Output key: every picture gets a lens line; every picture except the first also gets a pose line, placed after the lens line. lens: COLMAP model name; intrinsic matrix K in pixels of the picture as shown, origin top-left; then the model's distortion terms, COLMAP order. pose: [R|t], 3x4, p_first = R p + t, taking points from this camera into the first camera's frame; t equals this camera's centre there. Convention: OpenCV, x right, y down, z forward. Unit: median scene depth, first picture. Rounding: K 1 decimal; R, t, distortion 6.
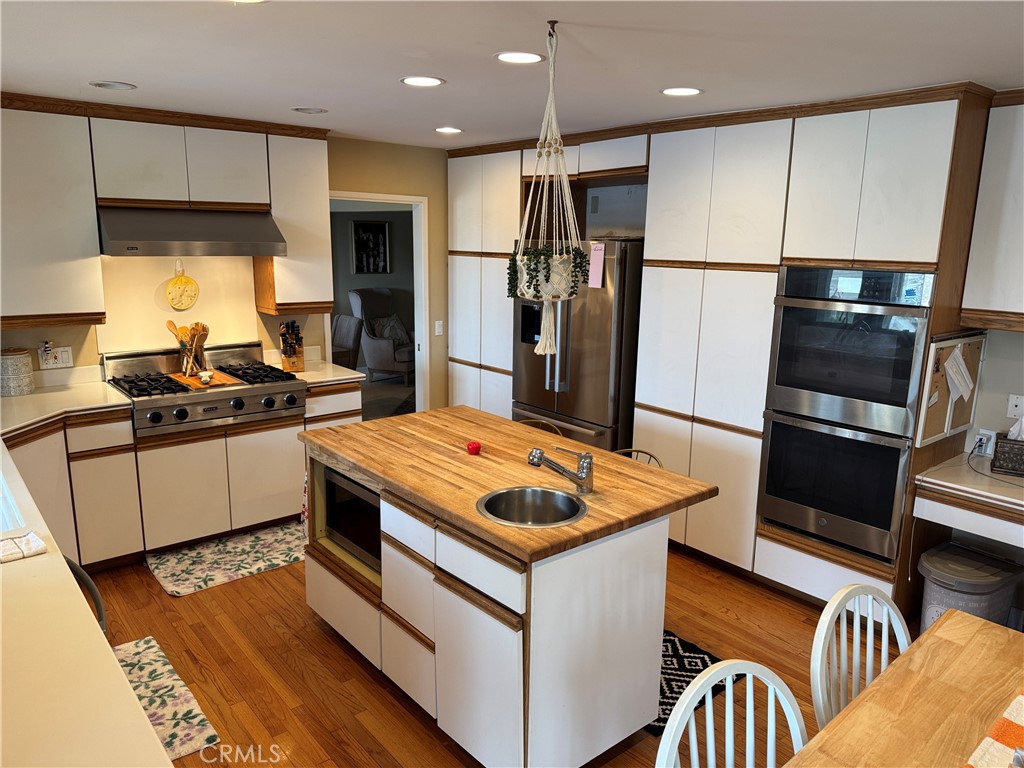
lens RADIAL K [[729.3, 0, 511.3], [0, 729.3, 385.3], [0, 0, 1]] dist [0.074612, -0.071196]
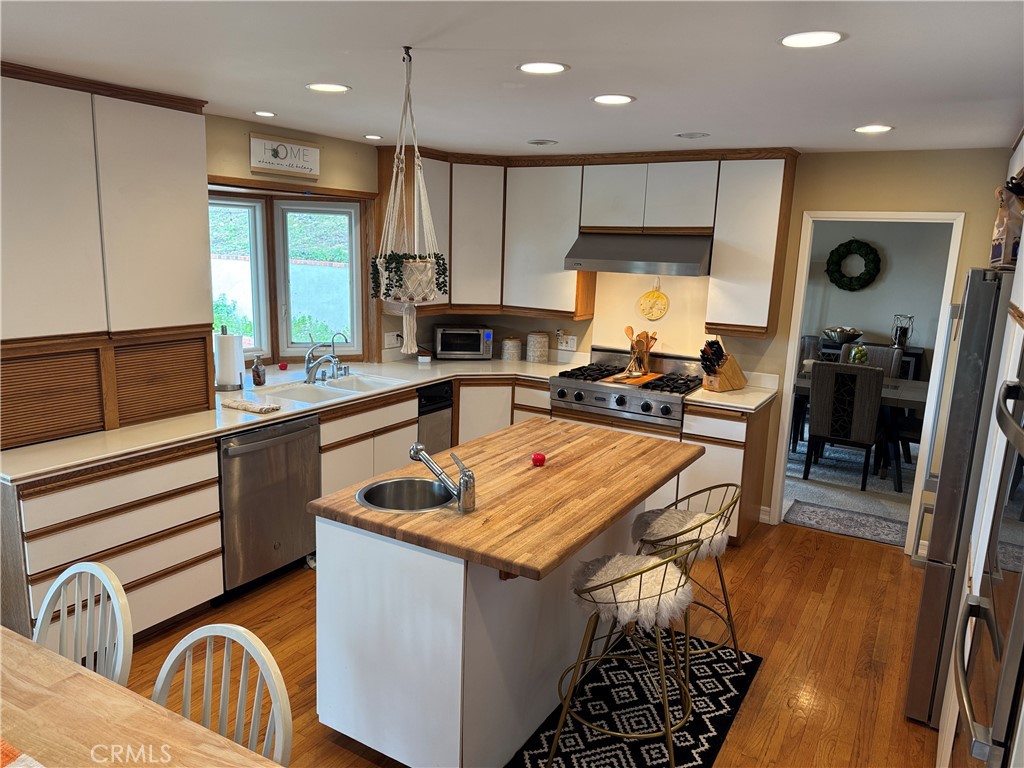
lens RADIAL K [[729.3, 0, 517.8], [0, 729.3, 385.8], [0, 0, 1]] dist [0.074612, -0.071196]
pose [[0.312919, 0.175215, -0.933478, 0.724858], [-0.219473, 0.969576, 0.108419, -0.096911], [0.924074, 0.170947, 0.341854, 0.516619]]
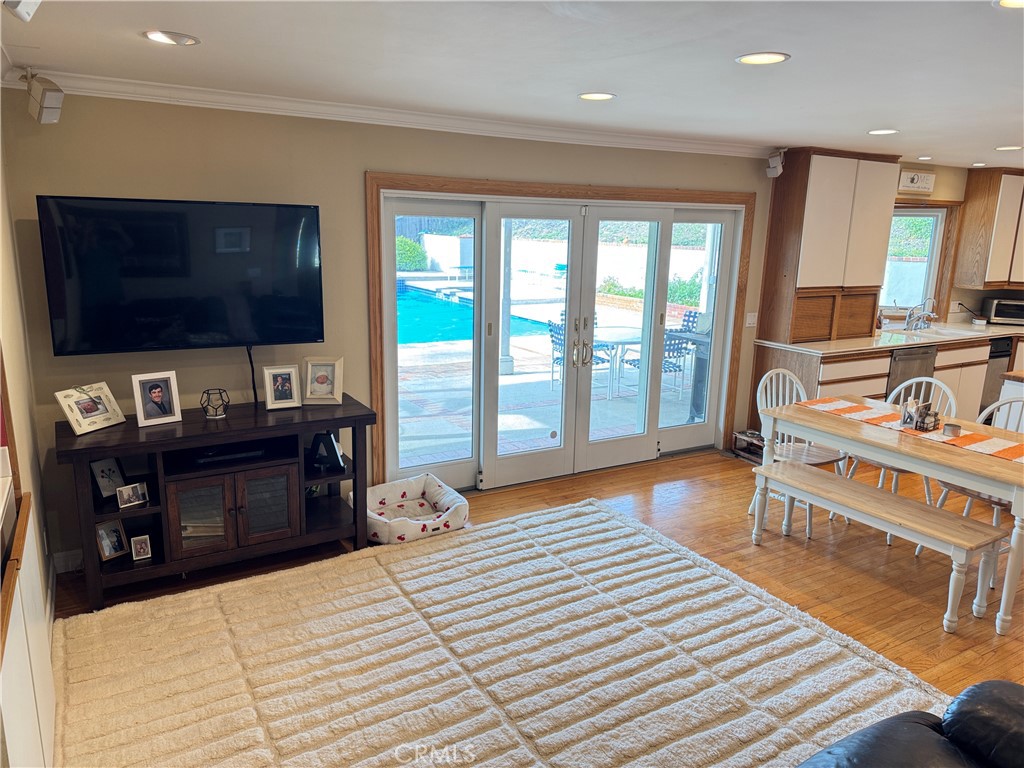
lens RADIAL K [[729.3, 0, 506.5], [0, 729.3, 379.5], [0, 0, 1]] dist [0.074612, -0.071196]
pose [[-0.178472, 0.179894, -0.967360, 1.505705], [-0.227888, 0.948855, 0.218497, 0.055014], [0.957191, 0.259445, -0.128348, -0.107371]]
